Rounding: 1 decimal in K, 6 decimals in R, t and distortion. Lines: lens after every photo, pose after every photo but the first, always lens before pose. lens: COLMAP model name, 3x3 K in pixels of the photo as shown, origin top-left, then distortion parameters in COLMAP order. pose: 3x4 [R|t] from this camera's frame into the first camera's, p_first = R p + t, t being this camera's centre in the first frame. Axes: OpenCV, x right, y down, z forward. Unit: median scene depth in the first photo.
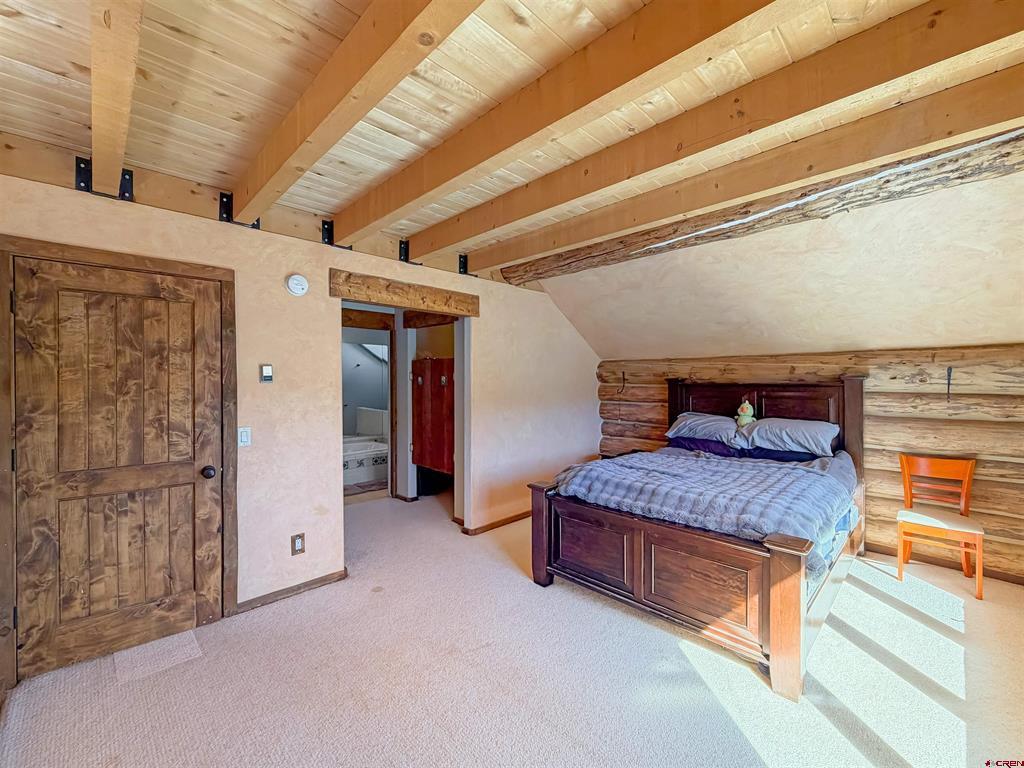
lens RADIAL K [[427.1, 0, 510.0], [0, 427.1, 382.0], [0, 0, 1]] dist [-0.000930, -0.000639]
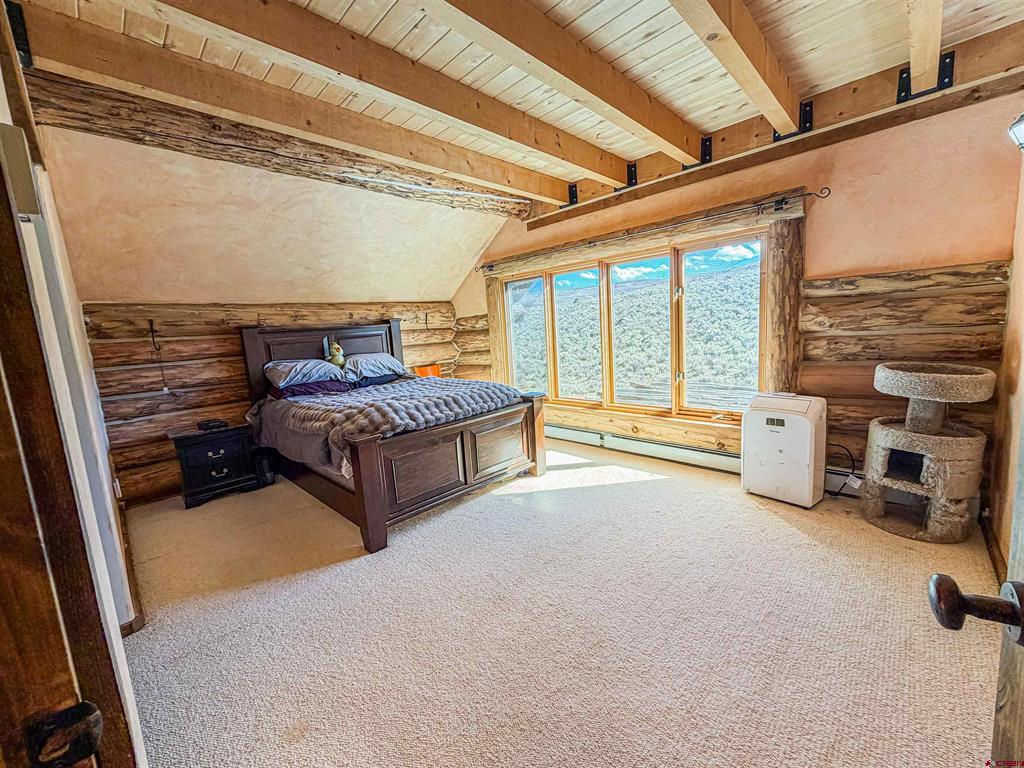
lens RADIAL K [[408.0, 0, 509.9], [0, 408.0, 383.7], [0, 0, 1]] dist [0.000093, -0.000048]
pose [[-0.013281, -0.129953, 0.991431, -0.624218], [0.074323, 0.988648, 0.130584, 0.053150], [-0.997146, 0.075420, -0.003471, 0.642629]]
